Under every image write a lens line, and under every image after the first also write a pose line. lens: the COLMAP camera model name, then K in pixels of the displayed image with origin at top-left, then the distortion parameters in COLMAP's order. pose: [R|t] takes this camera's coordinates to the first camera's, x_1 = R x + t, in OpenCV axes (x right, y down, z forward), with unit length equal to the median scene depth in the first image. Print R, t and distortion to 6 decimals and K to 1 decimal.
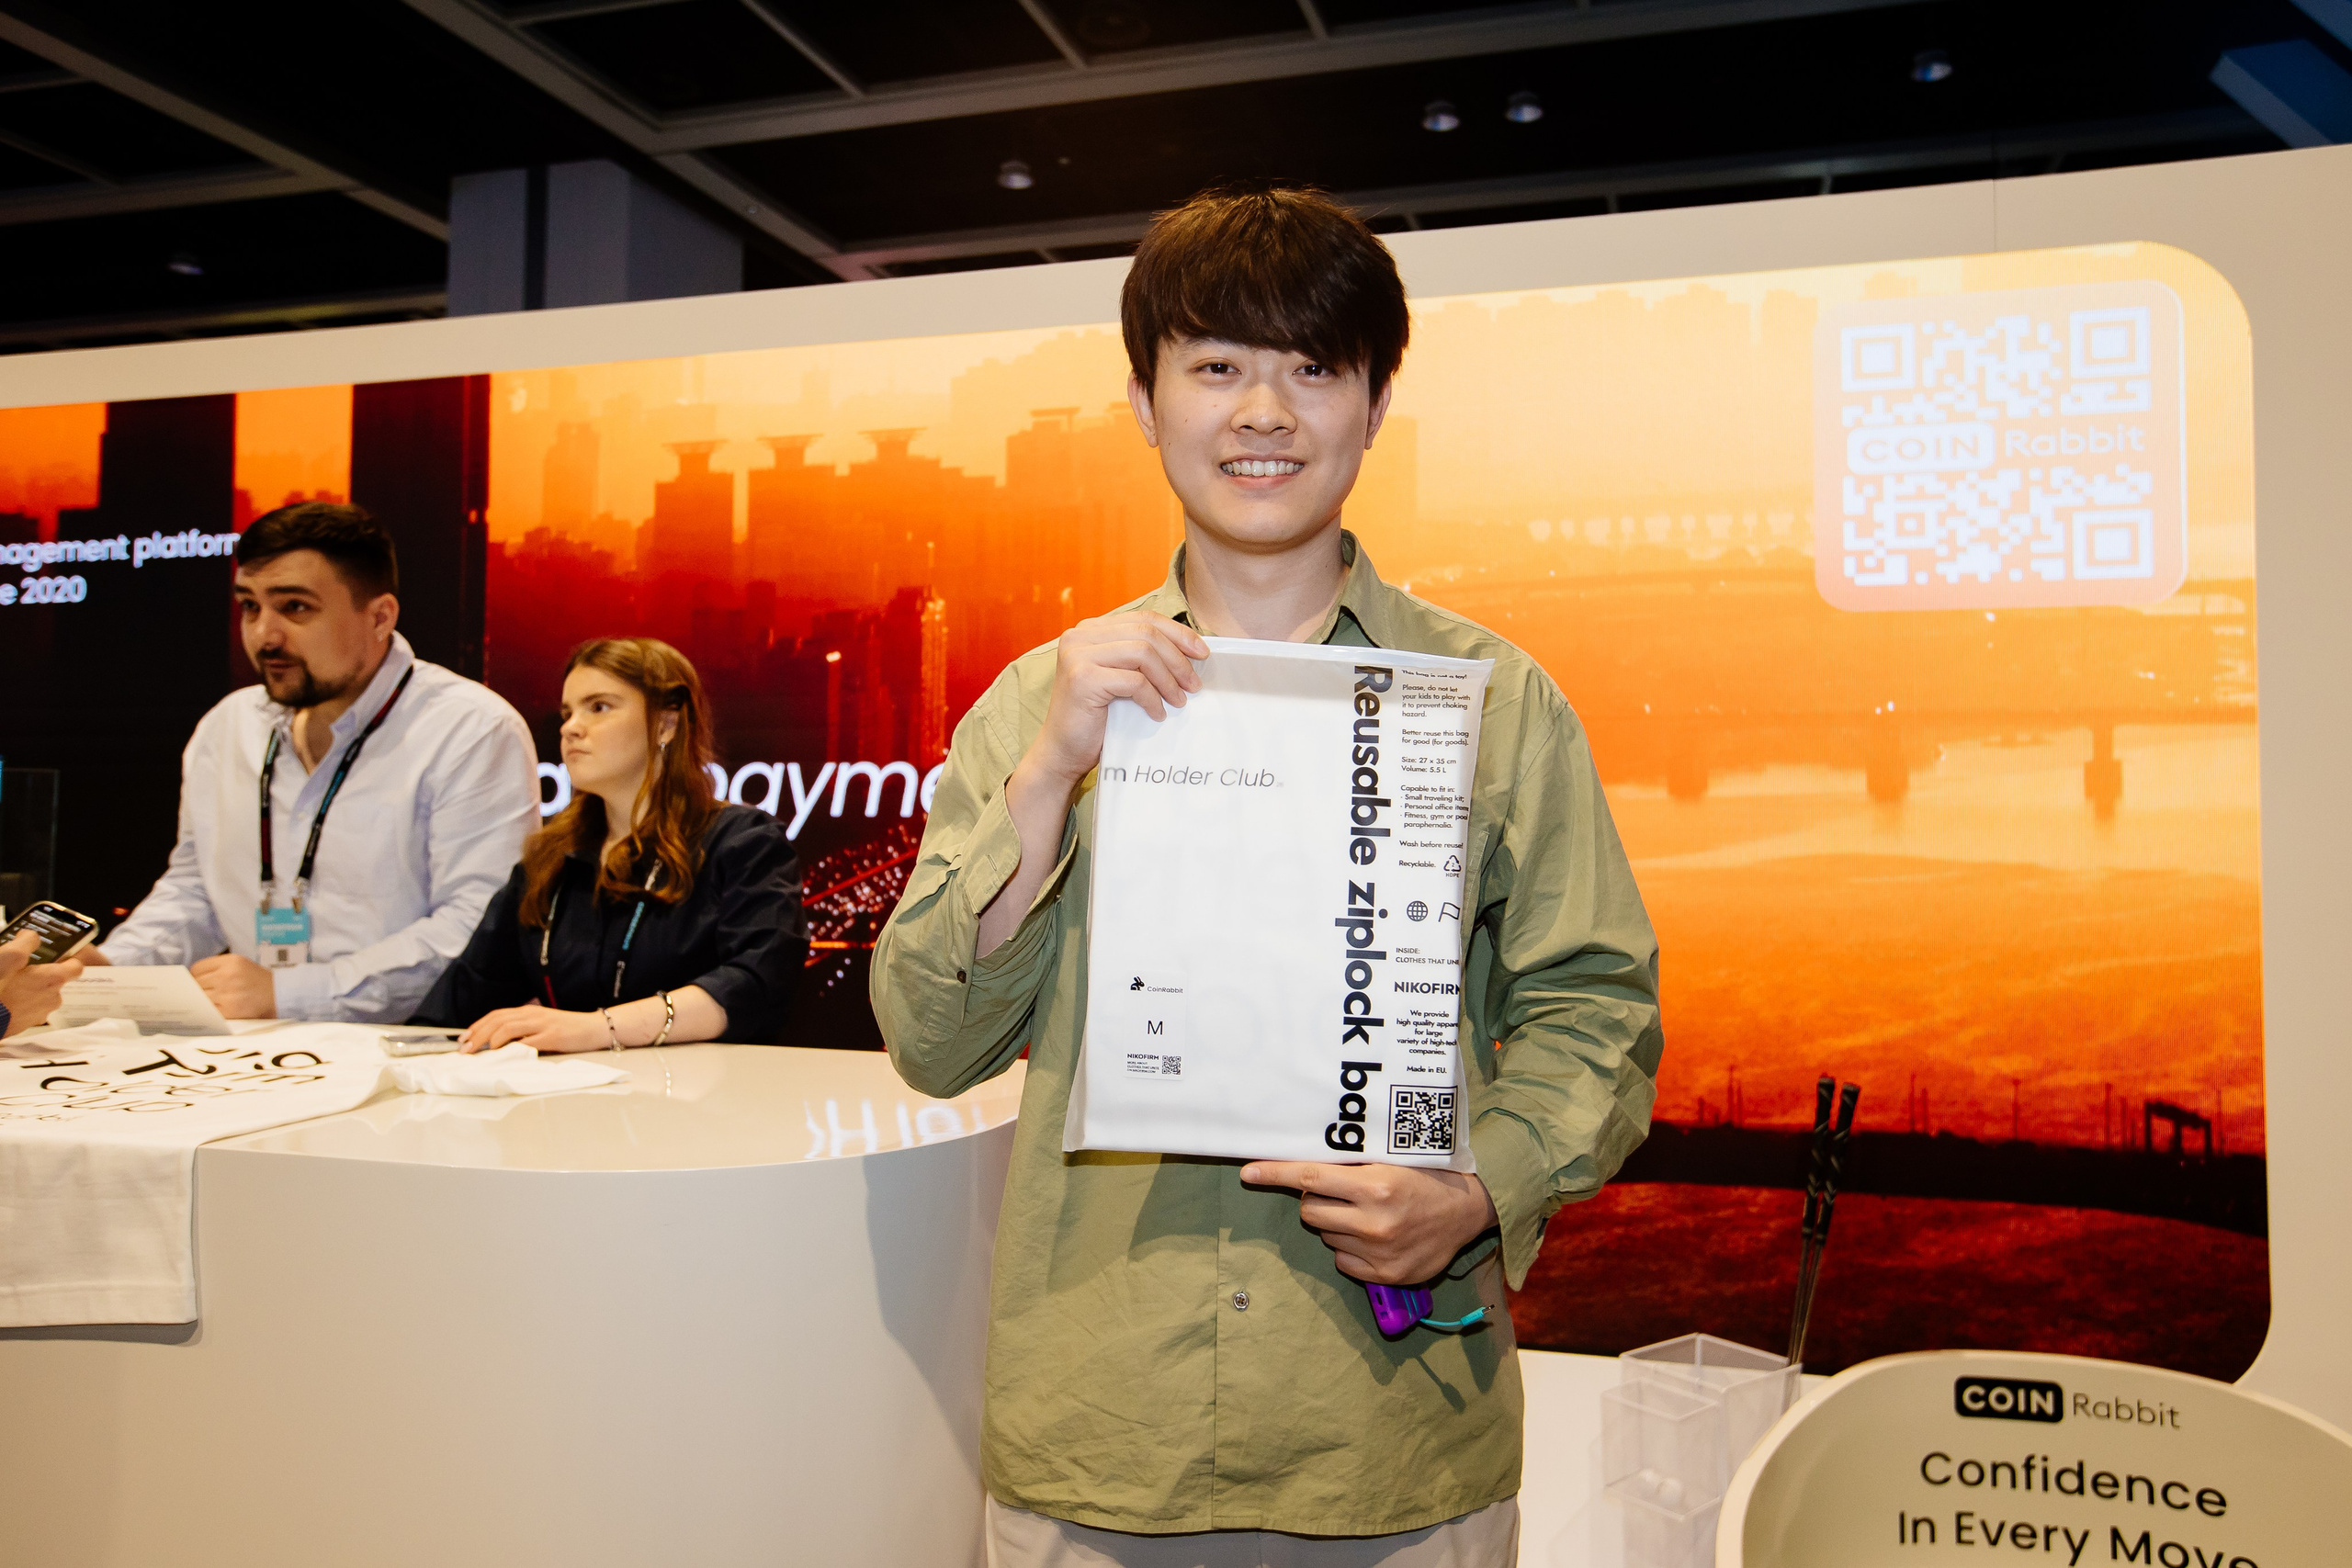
lens RADIAL K [[1702.9, 0, 1204.7], [0, 1702.9, 756.0], [0, 0, 1]] dist [-0.049004, 0.079077]
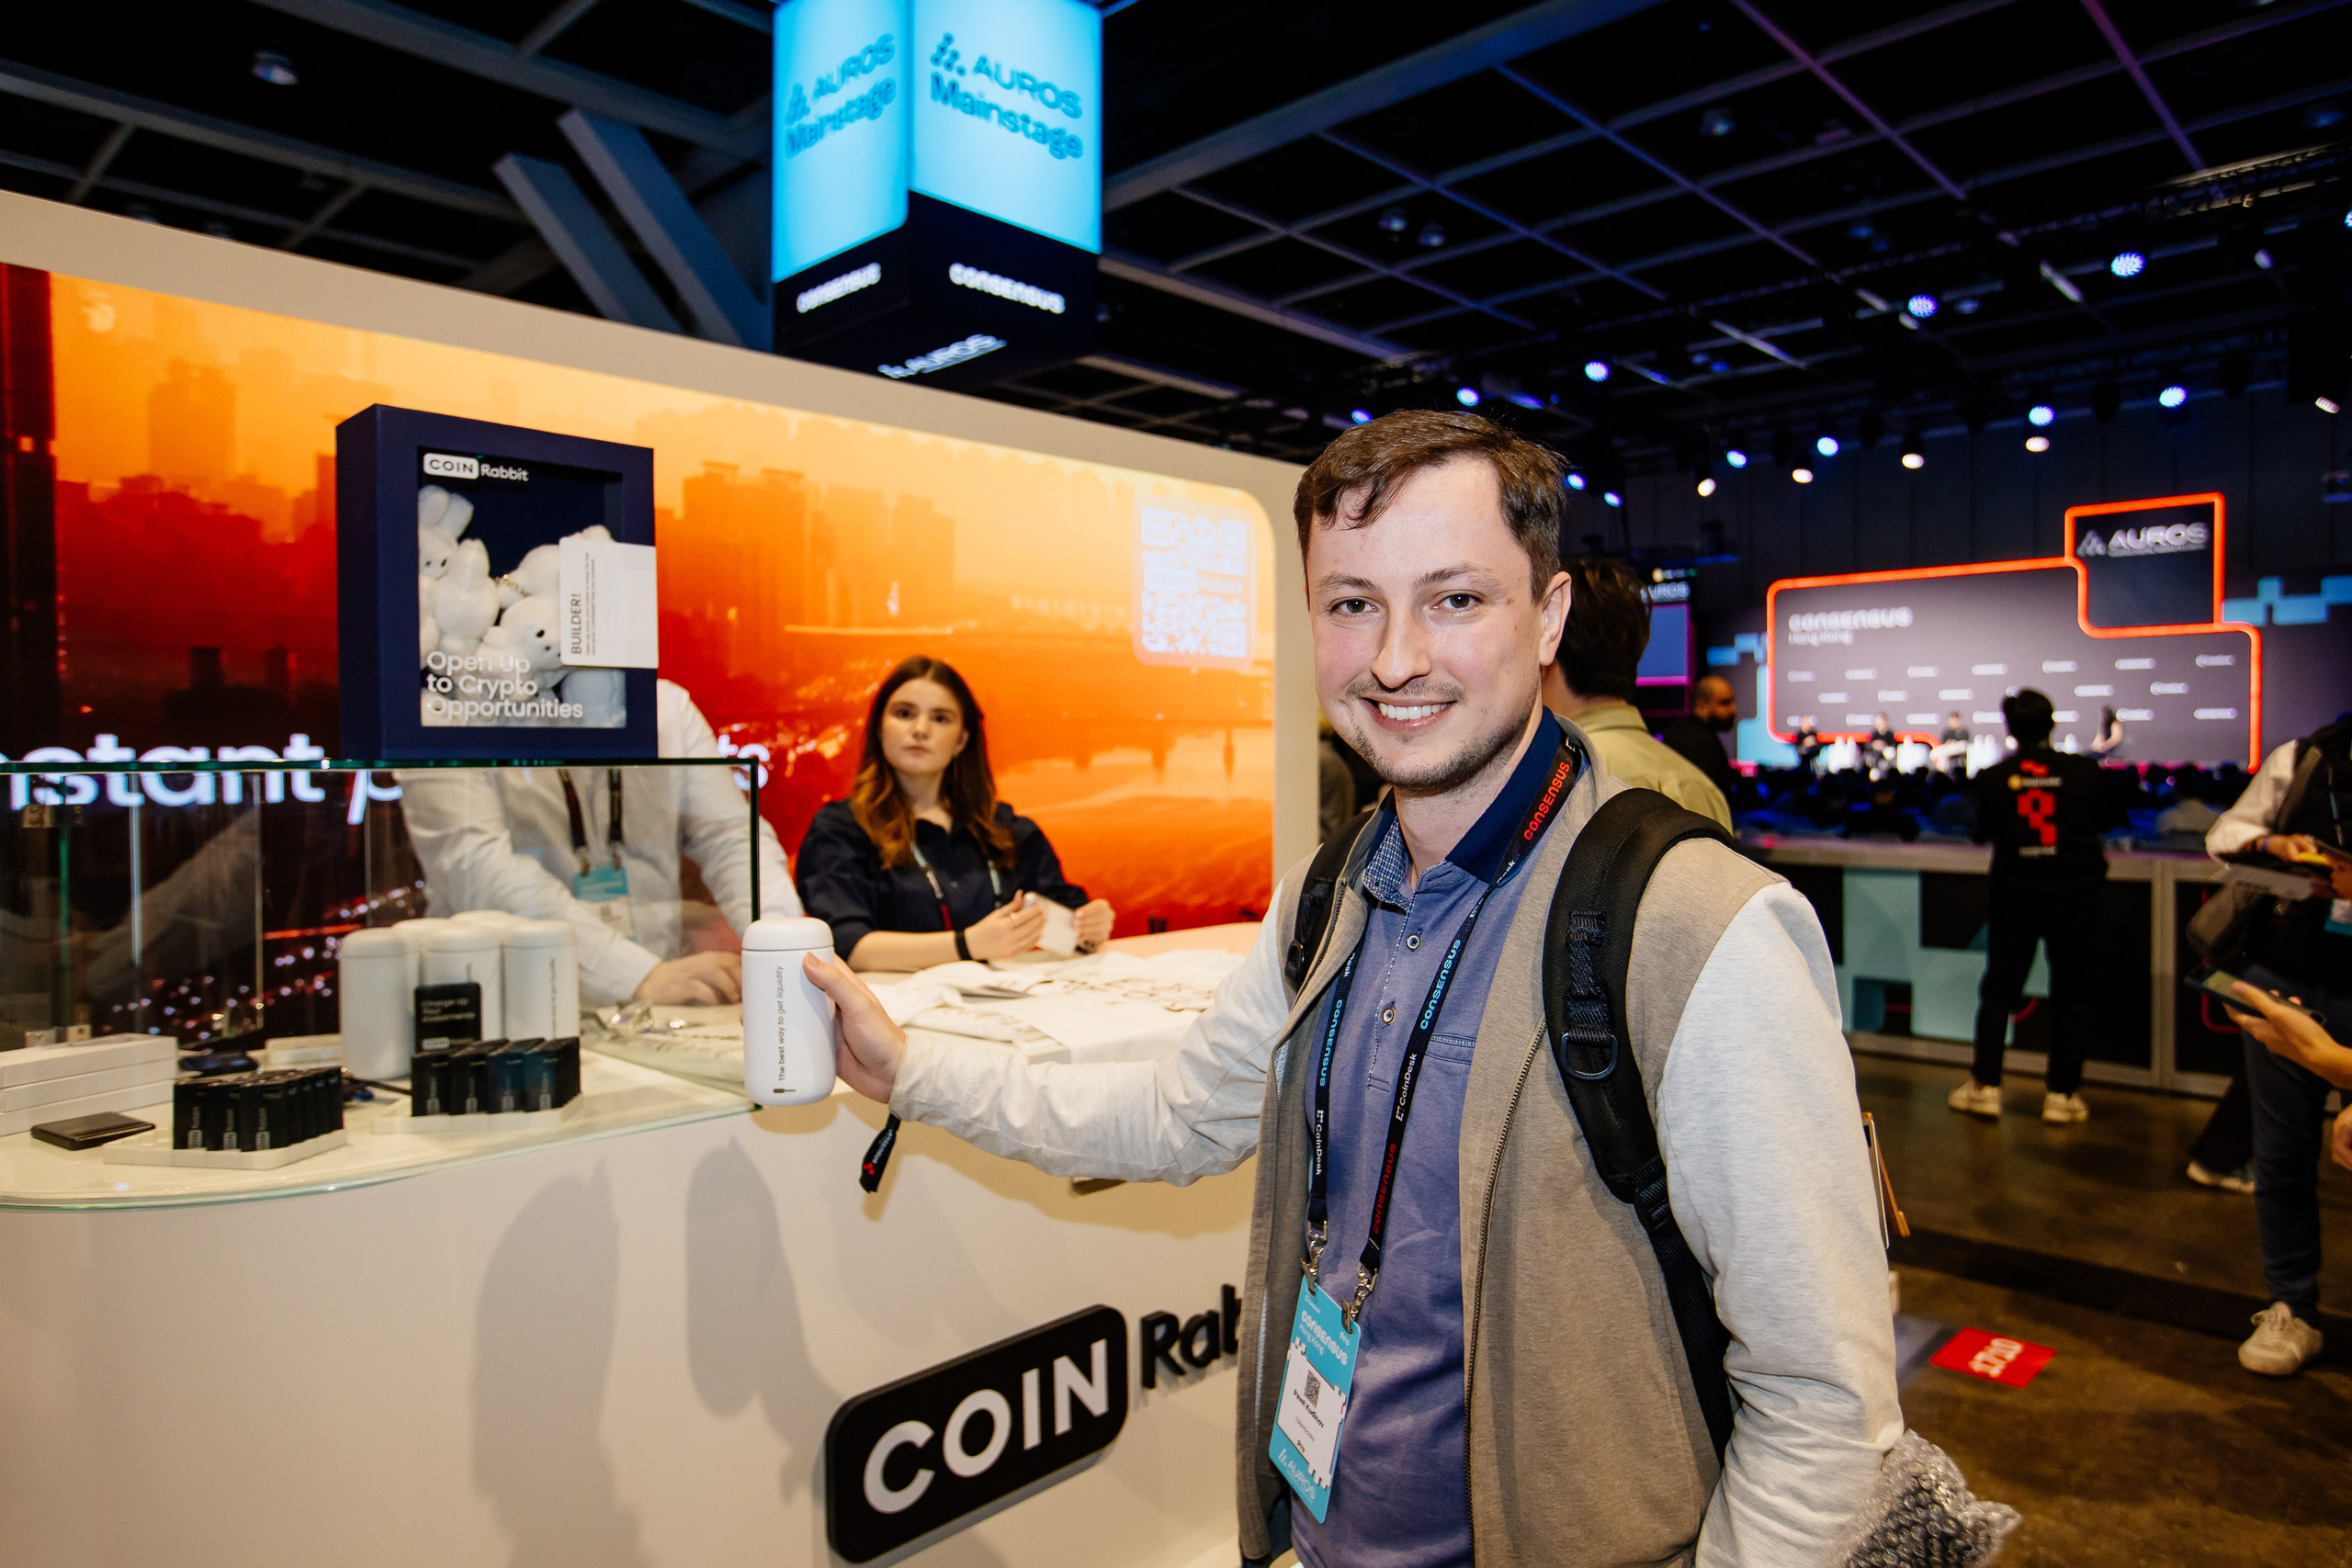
lens RADIAL K [[1469.6, 0, 1176.0], [0, 1469.6, 784.0], [0, 0, 1]] dist [-0.067823, 0.089816]
pose [[0.467255, -0.028879, 0.883651, -1.040650], [-0.022562, 0.998751, 0.044571, -0.027678], [-0.883835, -0.040763, 0.466020, 0.225437]]
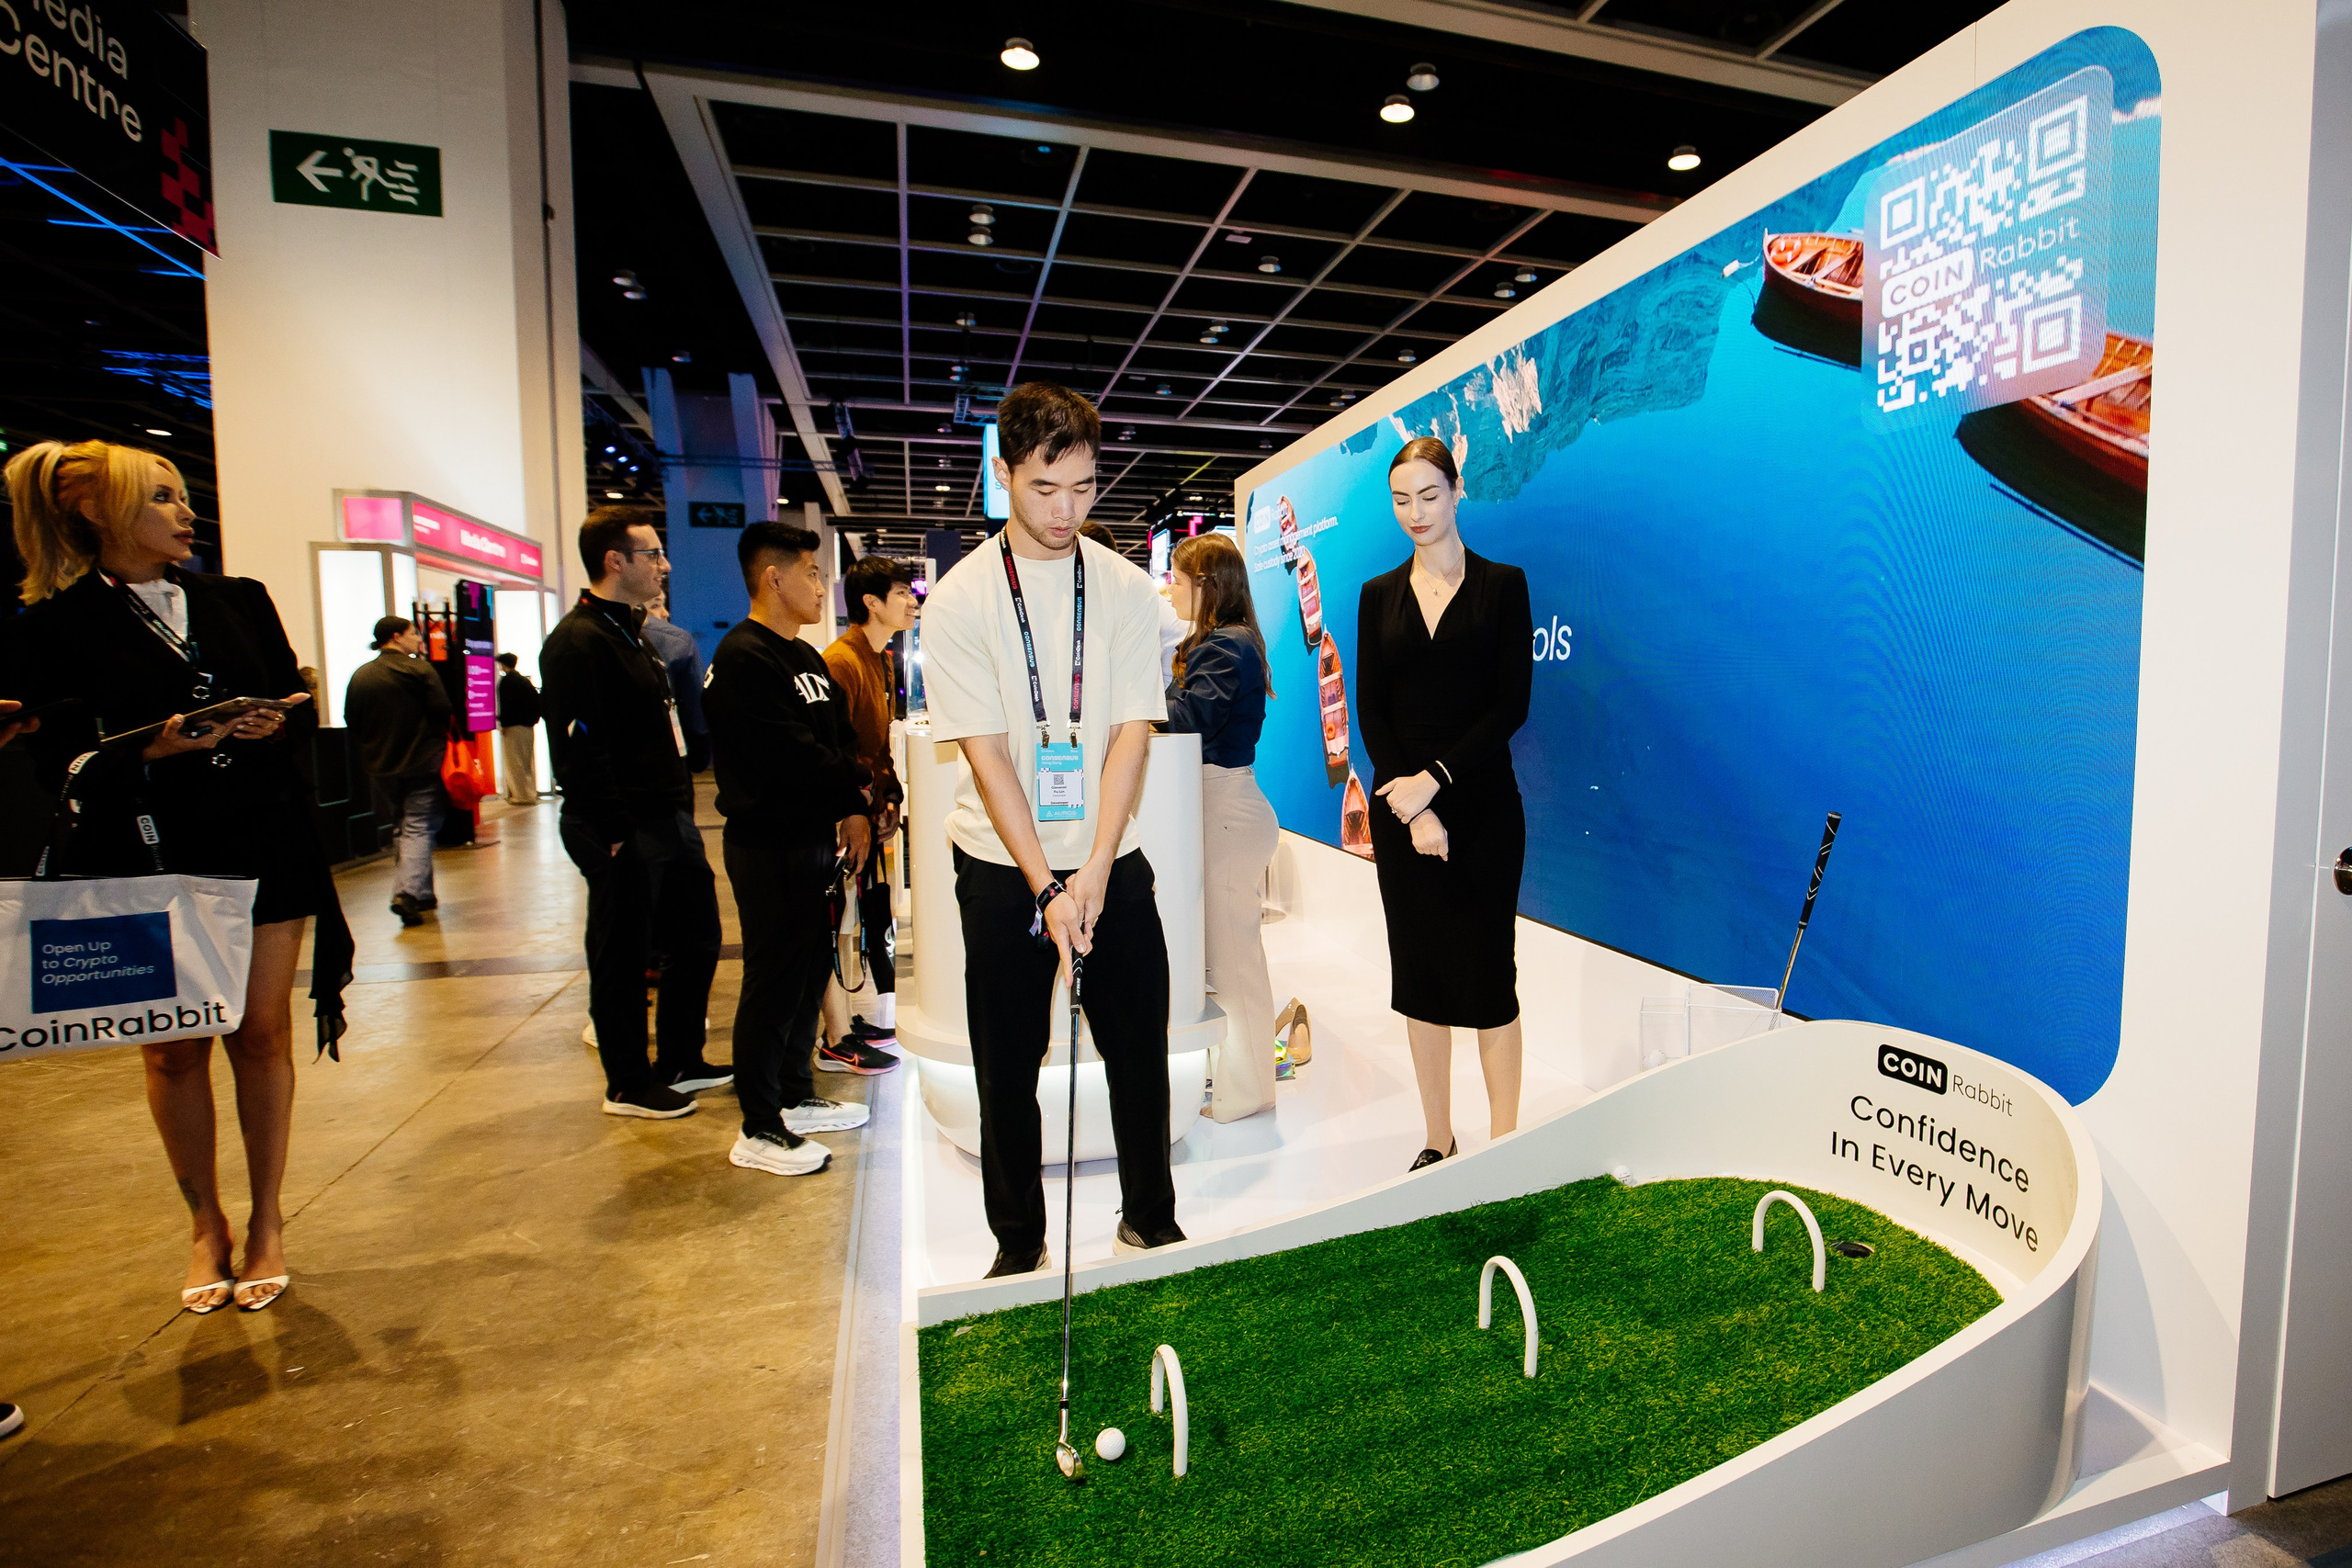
lens RADIAL K [[1209.9, 0, 1343.1], [0, 1209.9, 797.2], [0, 0, 1]] dist [-0.052474, 0.025527]
pose [[0.585440, 0.066158, -0.808012, 0.886958], [0.036668, 0.993484, 0.107911, 0.069068], [0.809886, -0.092804, 0.579200, 0.163044]]
